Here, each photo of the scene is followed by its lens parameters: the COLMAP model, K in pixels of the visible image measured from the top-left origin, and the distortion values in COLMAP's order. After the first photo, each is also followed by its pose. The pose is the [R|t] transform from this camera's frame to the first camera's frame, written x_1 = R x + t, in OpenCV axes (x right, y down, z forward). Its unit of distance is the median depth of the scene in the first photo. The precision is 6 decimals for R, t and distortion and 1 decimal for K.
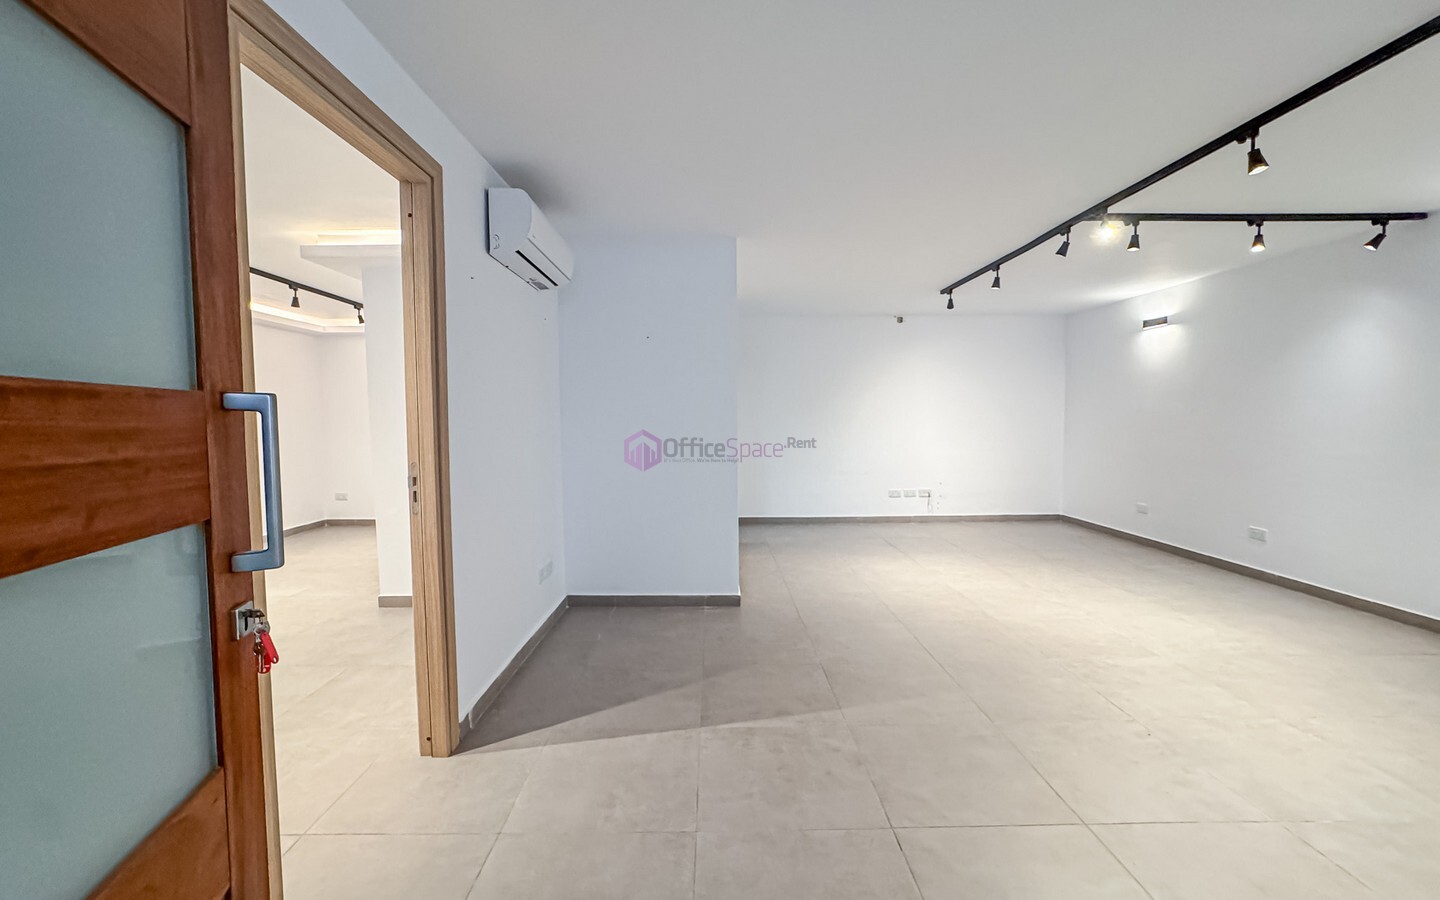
lens RADIAL K [[585.7, 0, 722.4], [0, 585.7, 447.5], [0, 0, 1]] dist [-0.026369, 0.011826]
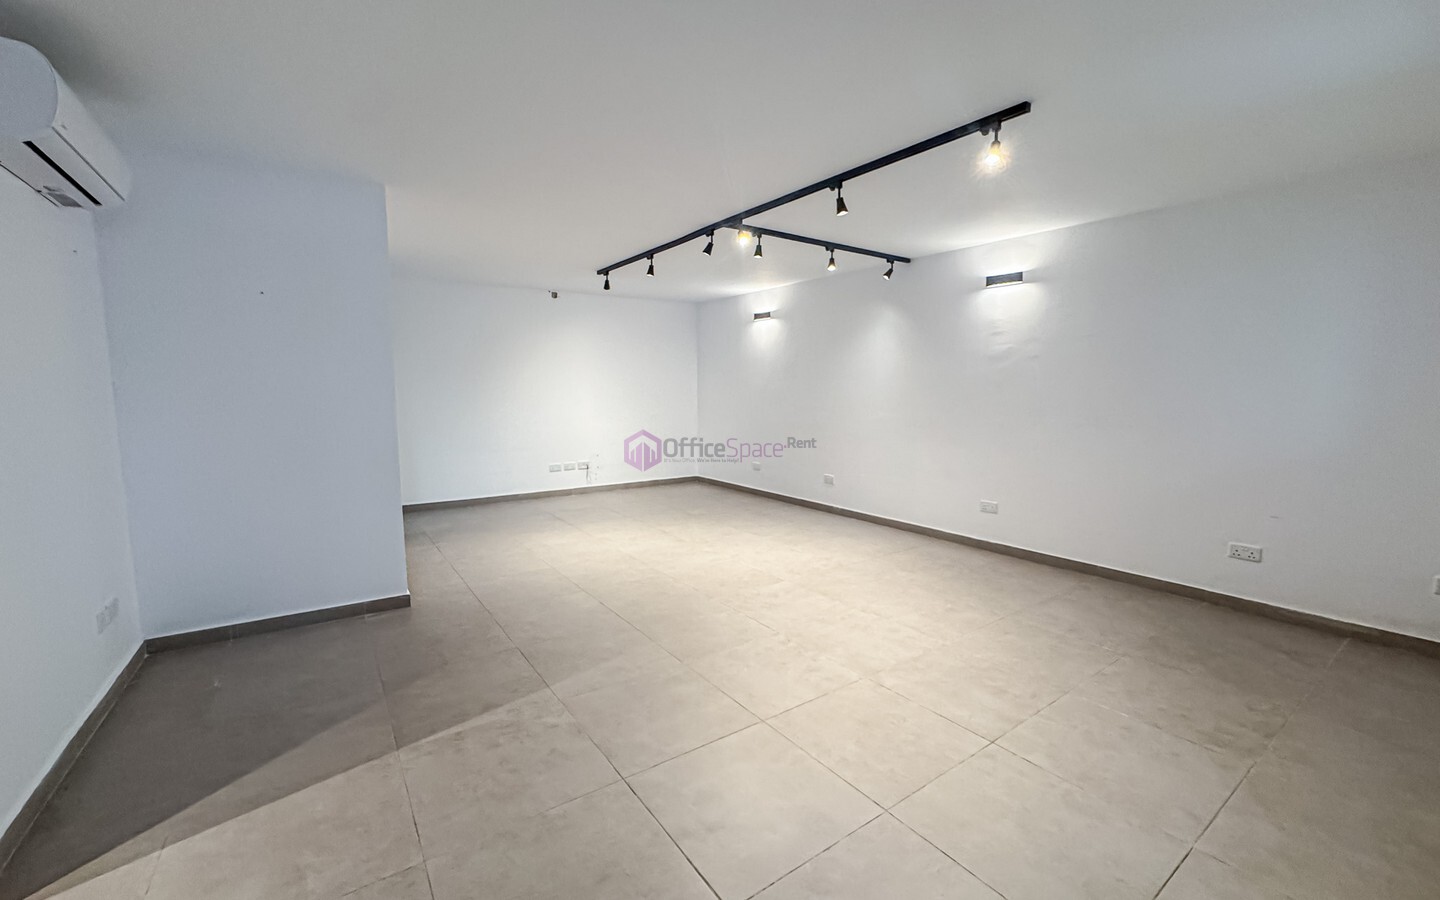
lens RADIAL K [[585.7, 0, 720.4], [0, 585.7, 445.2], [0, 0, 1]] dist [-0.026369, 0.011826]
pose [[0.825419, -0.048731, 0.562414, -0.076998], [0.024735, 0.998432, 0.050210, -0.008664], [-0.563979, -0.027533, 0.825330, 0.011235]]
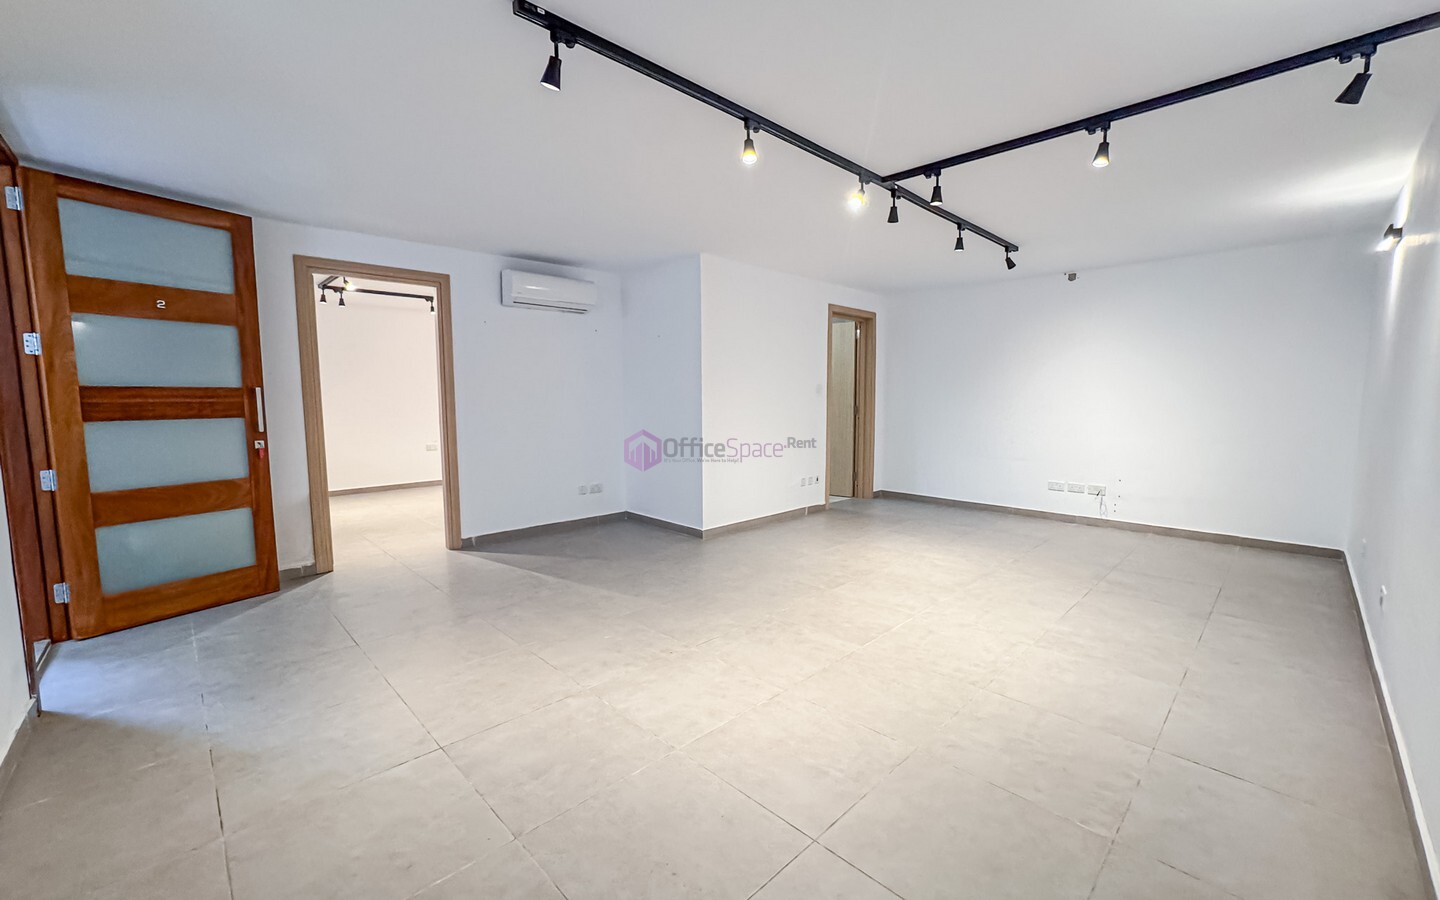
lens RADIAL K [[585.7, 0, 725.3], [0, 585.7, 453.8], [0, 0, 1]] dist [-0.026369, 0.011826]
pose [[0.689137, 0.077913, -0.720431, 1.216177], [-0.040046, 0.996778, 0.069493, -0.014687], [0.723524, -0.019040, 0.690036, 0.163825]]
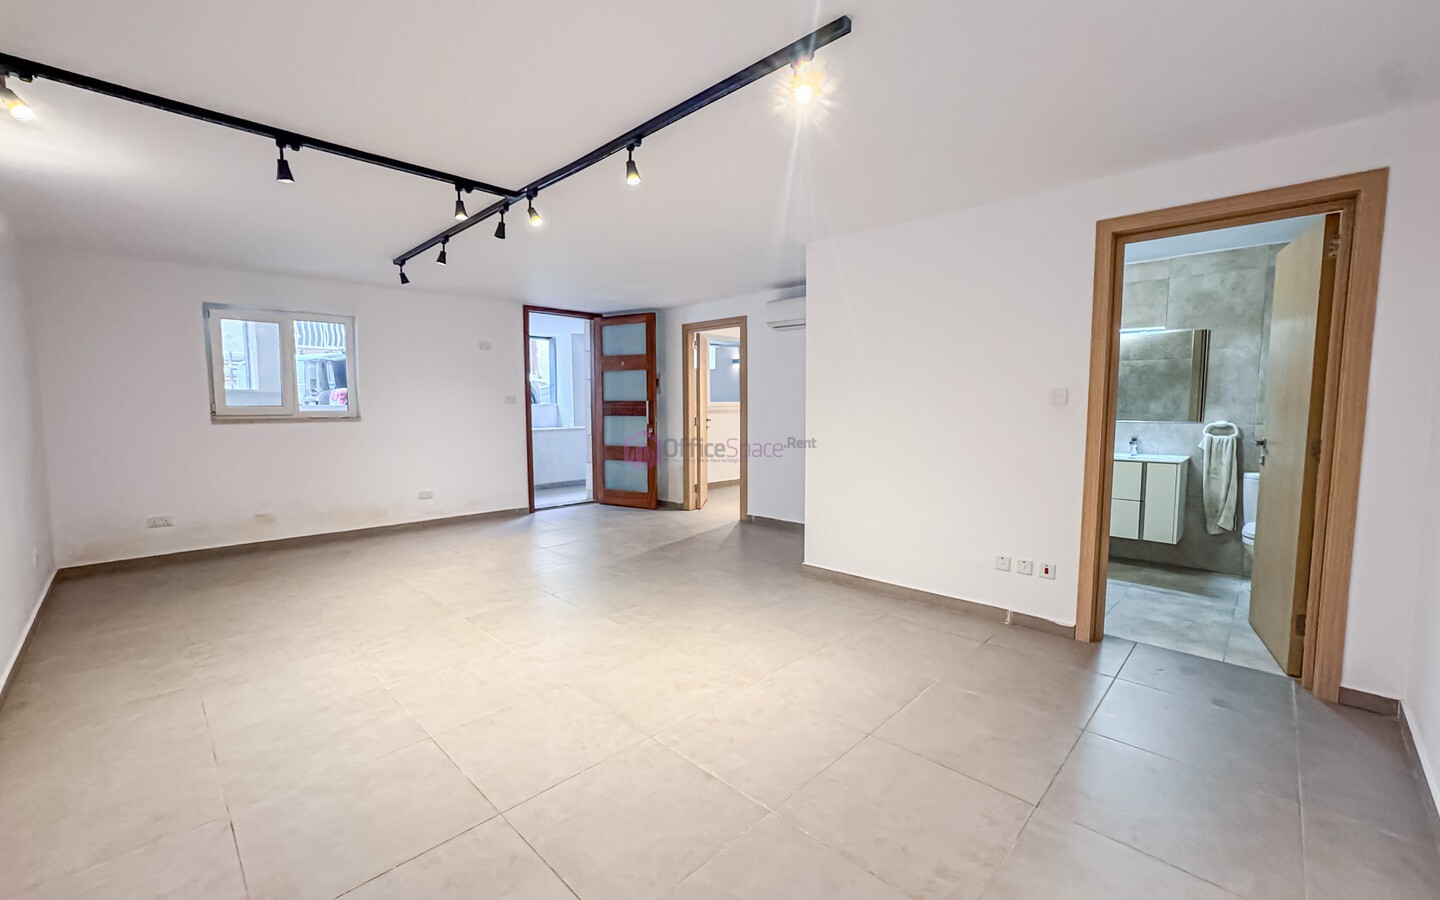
lens RADIAL K [[585.7, 0, 708.8], [0, 585.7, 458.9], [0, 0, 1]] dist [-0.026369, 0.011826]
pose [[-0.727120, 0.070761, -0.682854, 1.115354], [-0.029532, 0.990529, 0.134091, -0.113428], [0.685875, 0.117666, -0.718144, 2.022952]]
